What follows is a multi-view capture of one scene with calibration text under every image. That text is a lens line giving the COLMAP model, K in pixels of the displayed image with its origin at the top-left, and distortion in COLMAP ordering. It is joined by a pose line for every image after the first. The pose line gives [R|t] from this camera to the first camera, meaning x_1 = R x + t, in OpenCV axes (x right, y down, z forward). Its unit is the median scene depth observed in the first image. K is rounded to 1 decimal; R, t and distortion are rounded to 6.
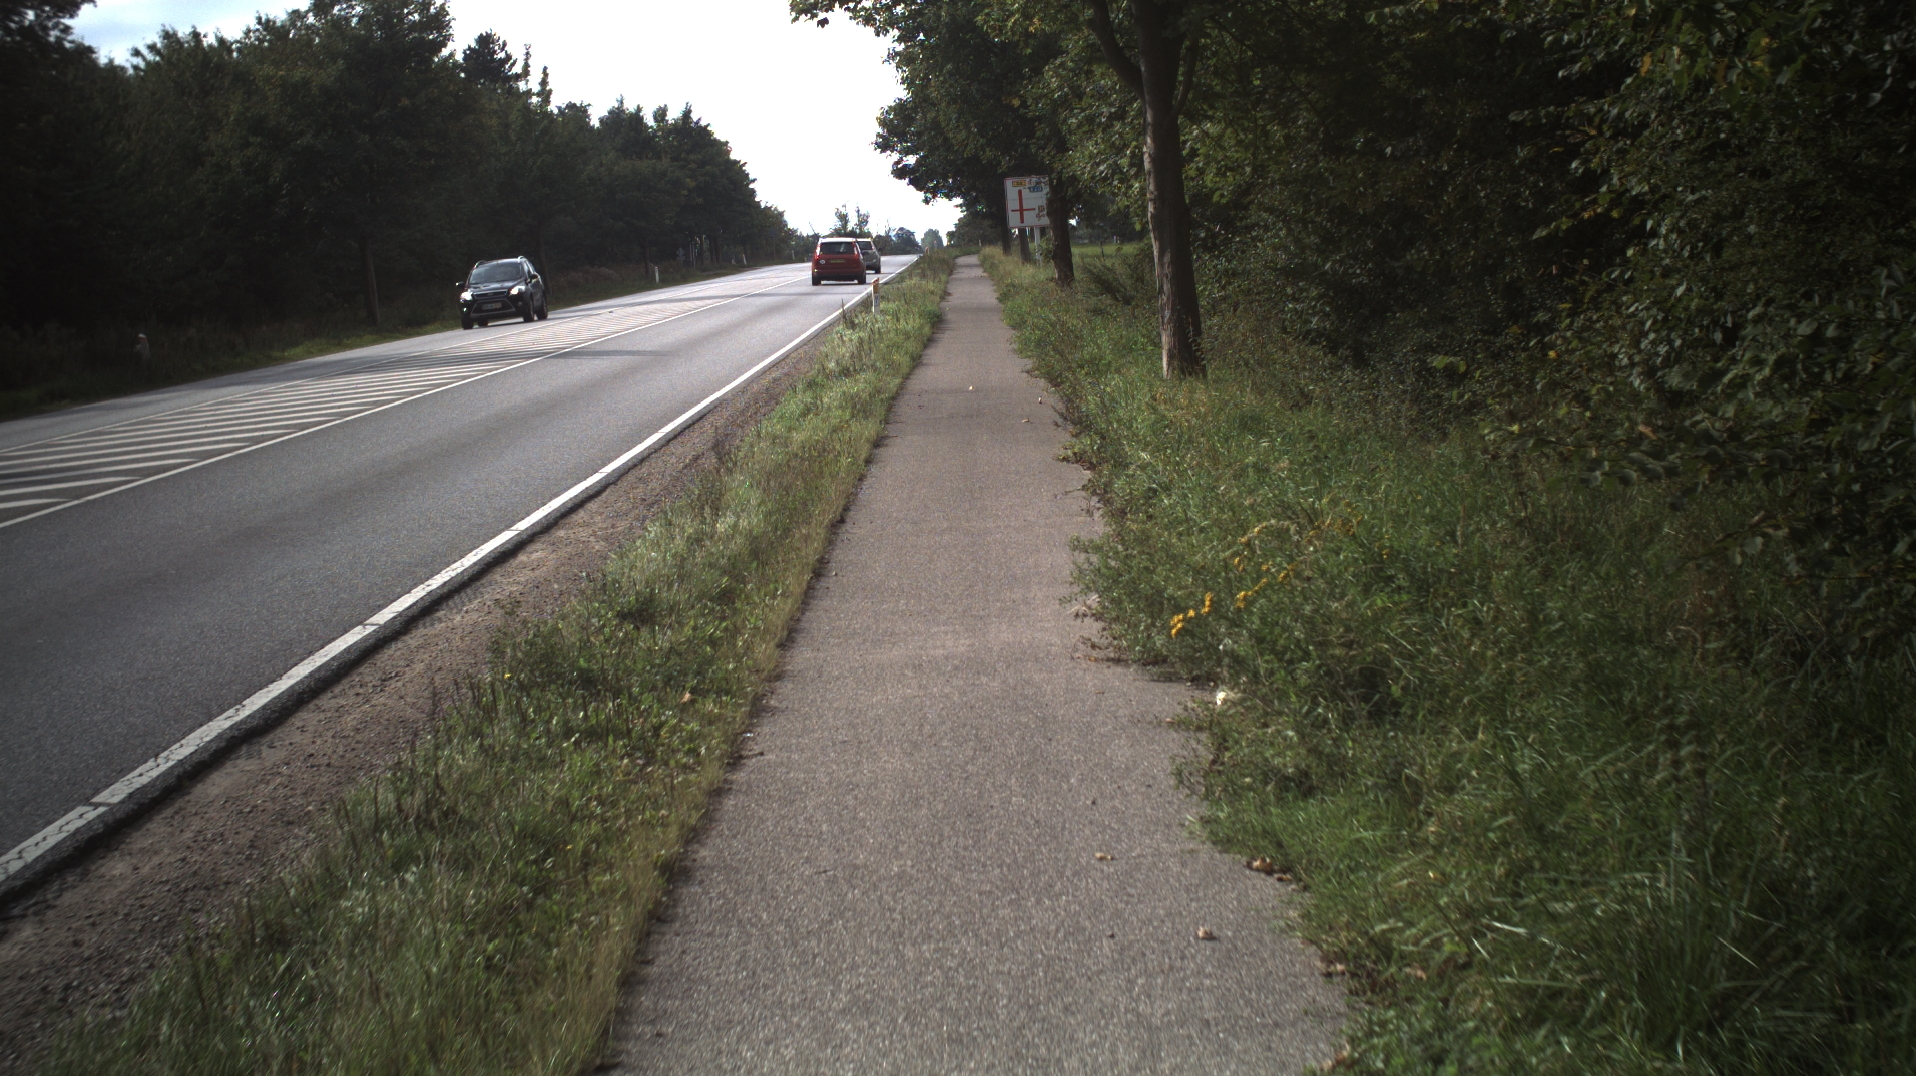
lens RADIAL K [[2941.3, 0, 958.0], [0, 2941.3, 549.6], [0, 0, 1]] dist [-0.167847, 0.000000]
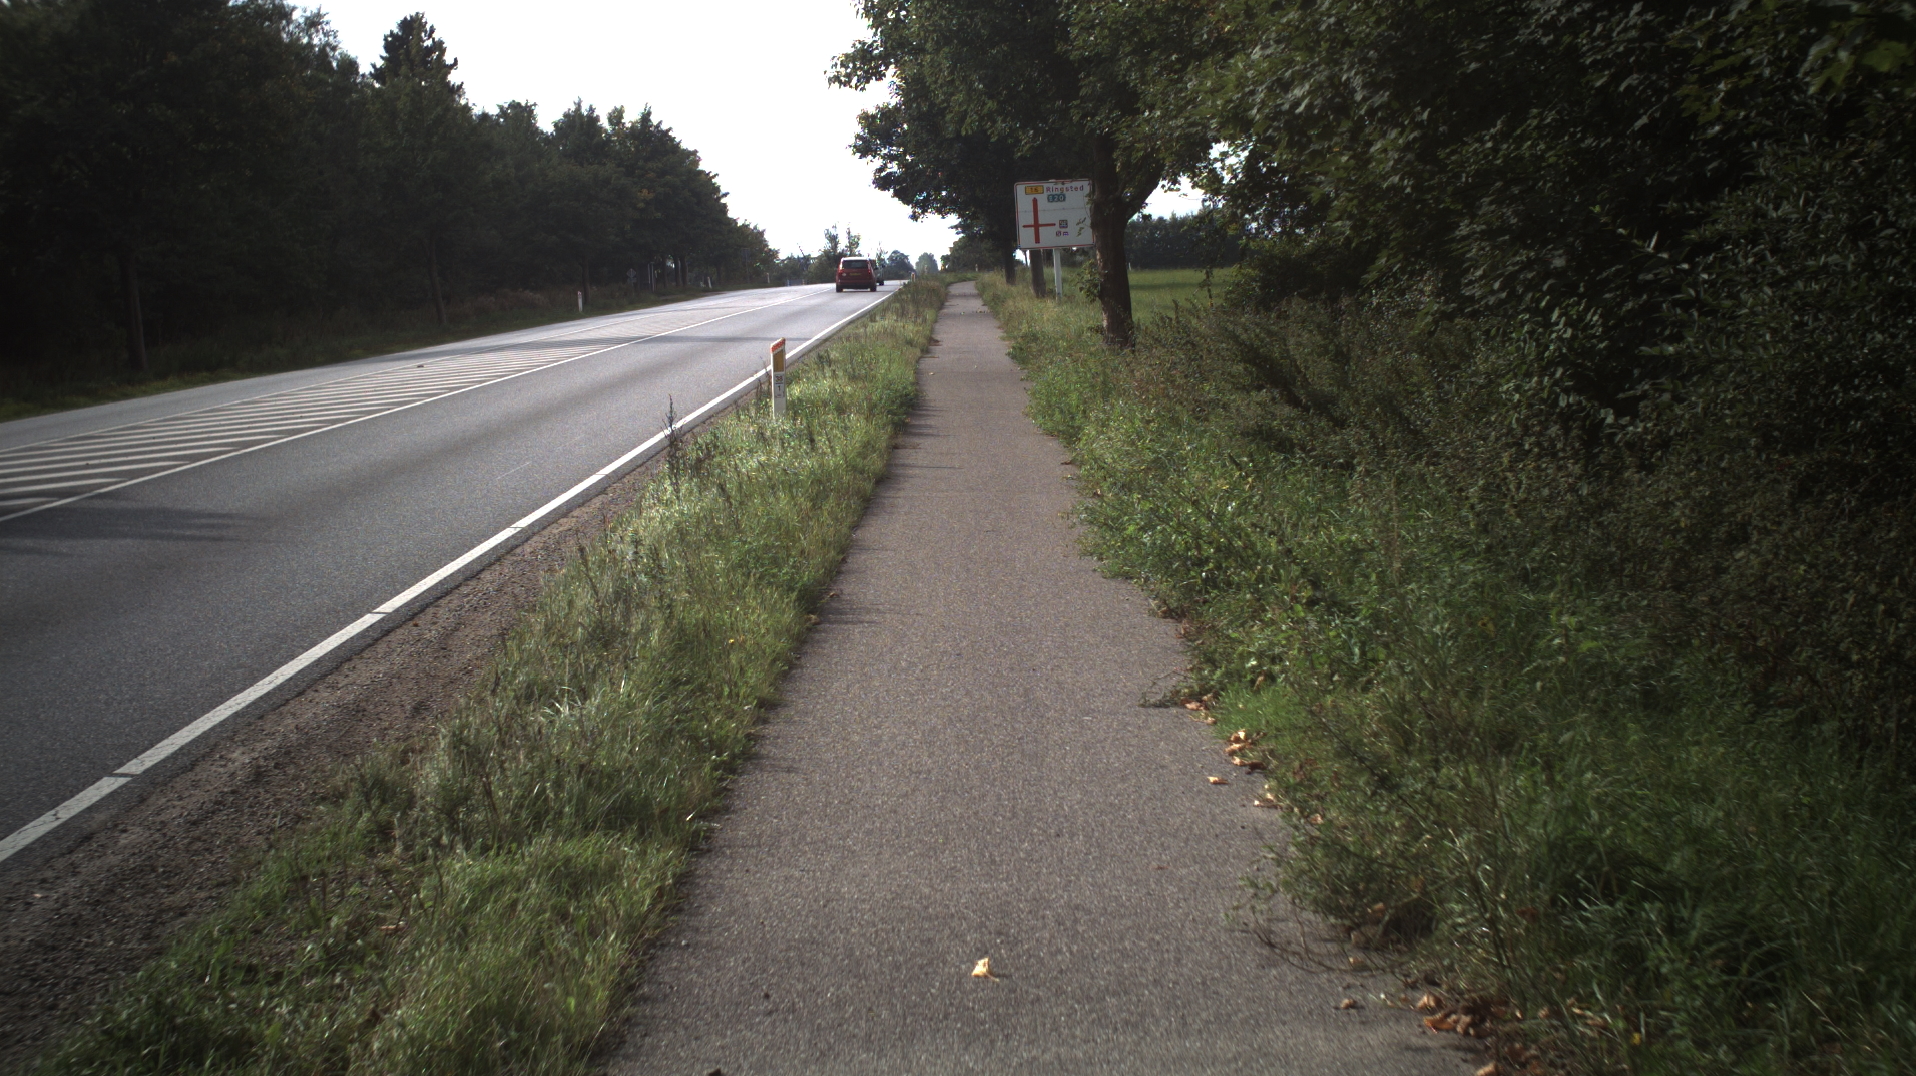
lens RADIAL K [[2941.3, 0, 958.1], [0, 2941.3, 539.2], [0, 0, 1]] dist [-0.167847, 0.000000]
pose [[0.999873, 0.015620, 0.003083, 0.000834], [-0.015583, 0.999808, -0.011866, -0.037835], [-0.003268, 0.011816, 0.999925, 0.358874]]
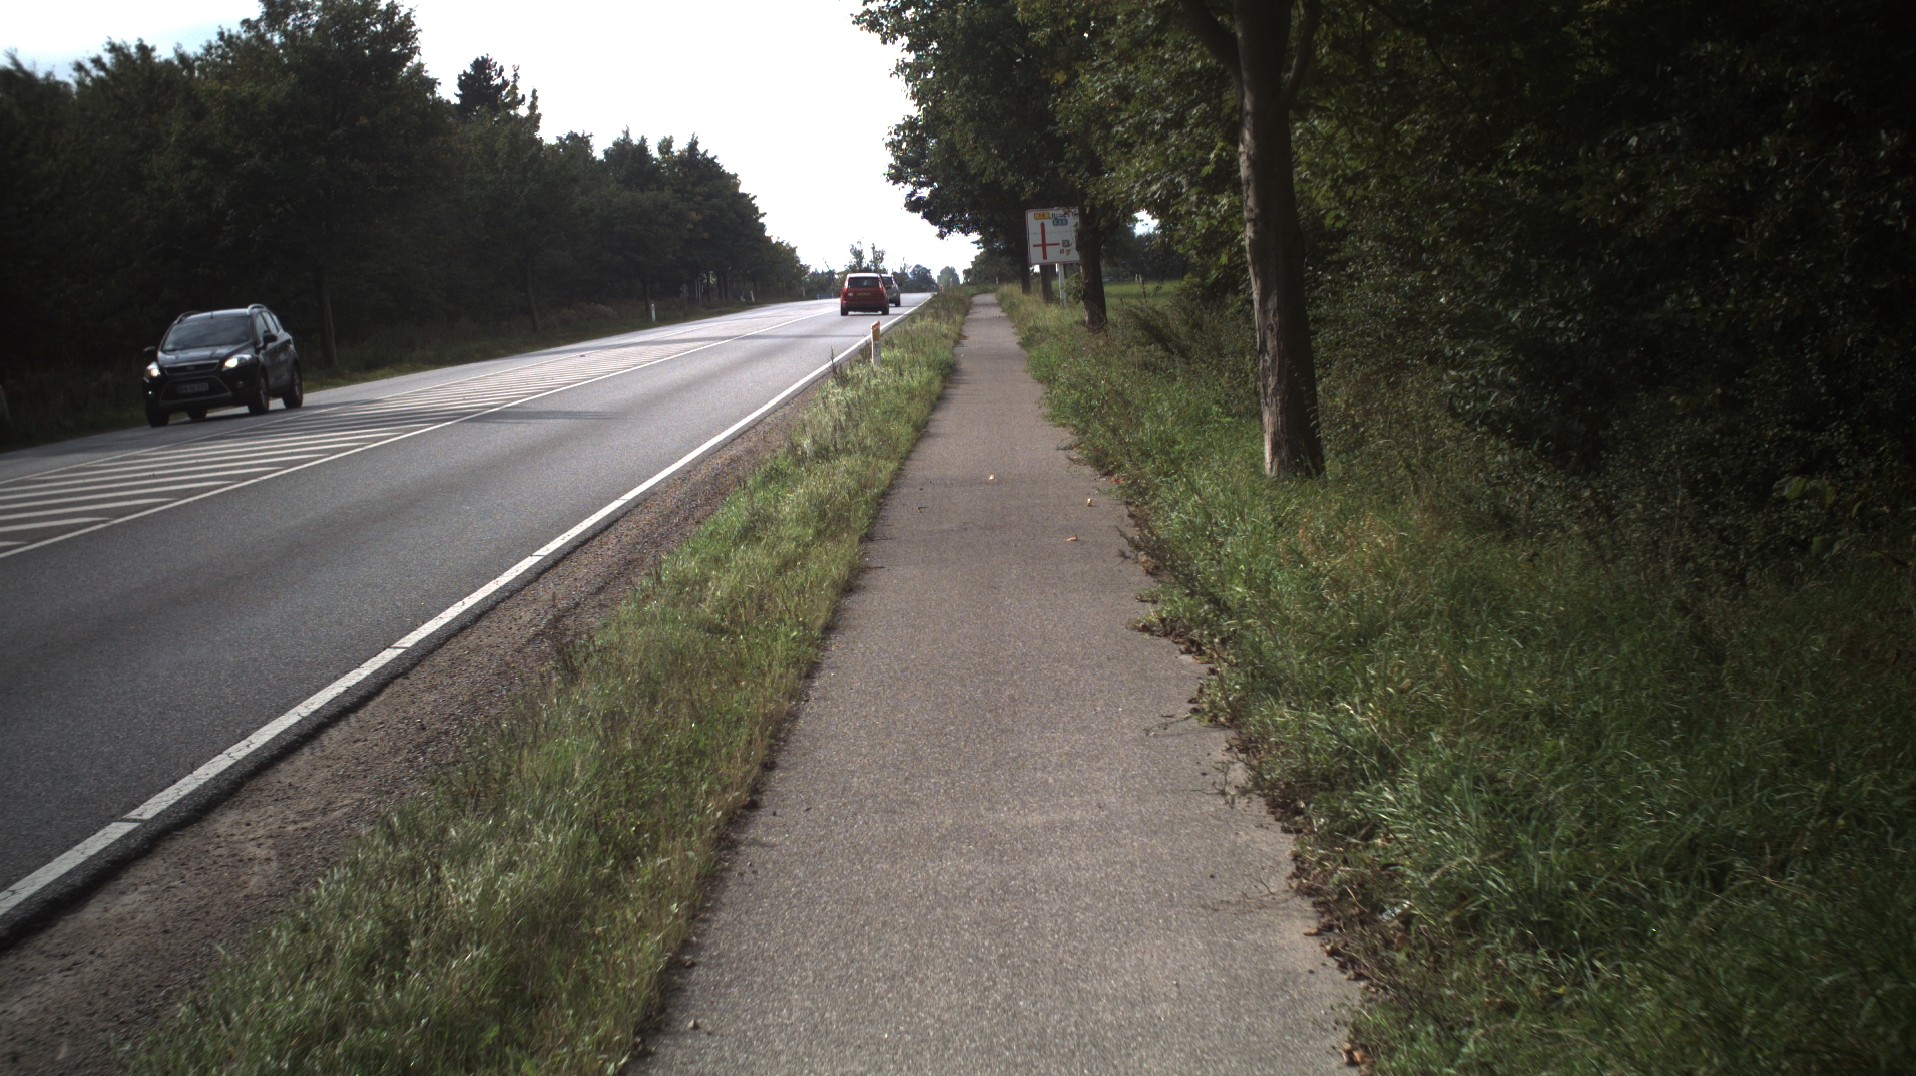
lens RADIAL K [[2941.3, 0, 956.6], [0, 2941.3, 528.4], [0, 0, 1]] dist [-0.167847, 0.000000]
pose [[0.999966, 0.006120, -0.005534, -0.000099], [-0.006230, 0.999782, -0.019942, -0.012530], [0.005411, 0.019976, 0.999786, 0.120824]]
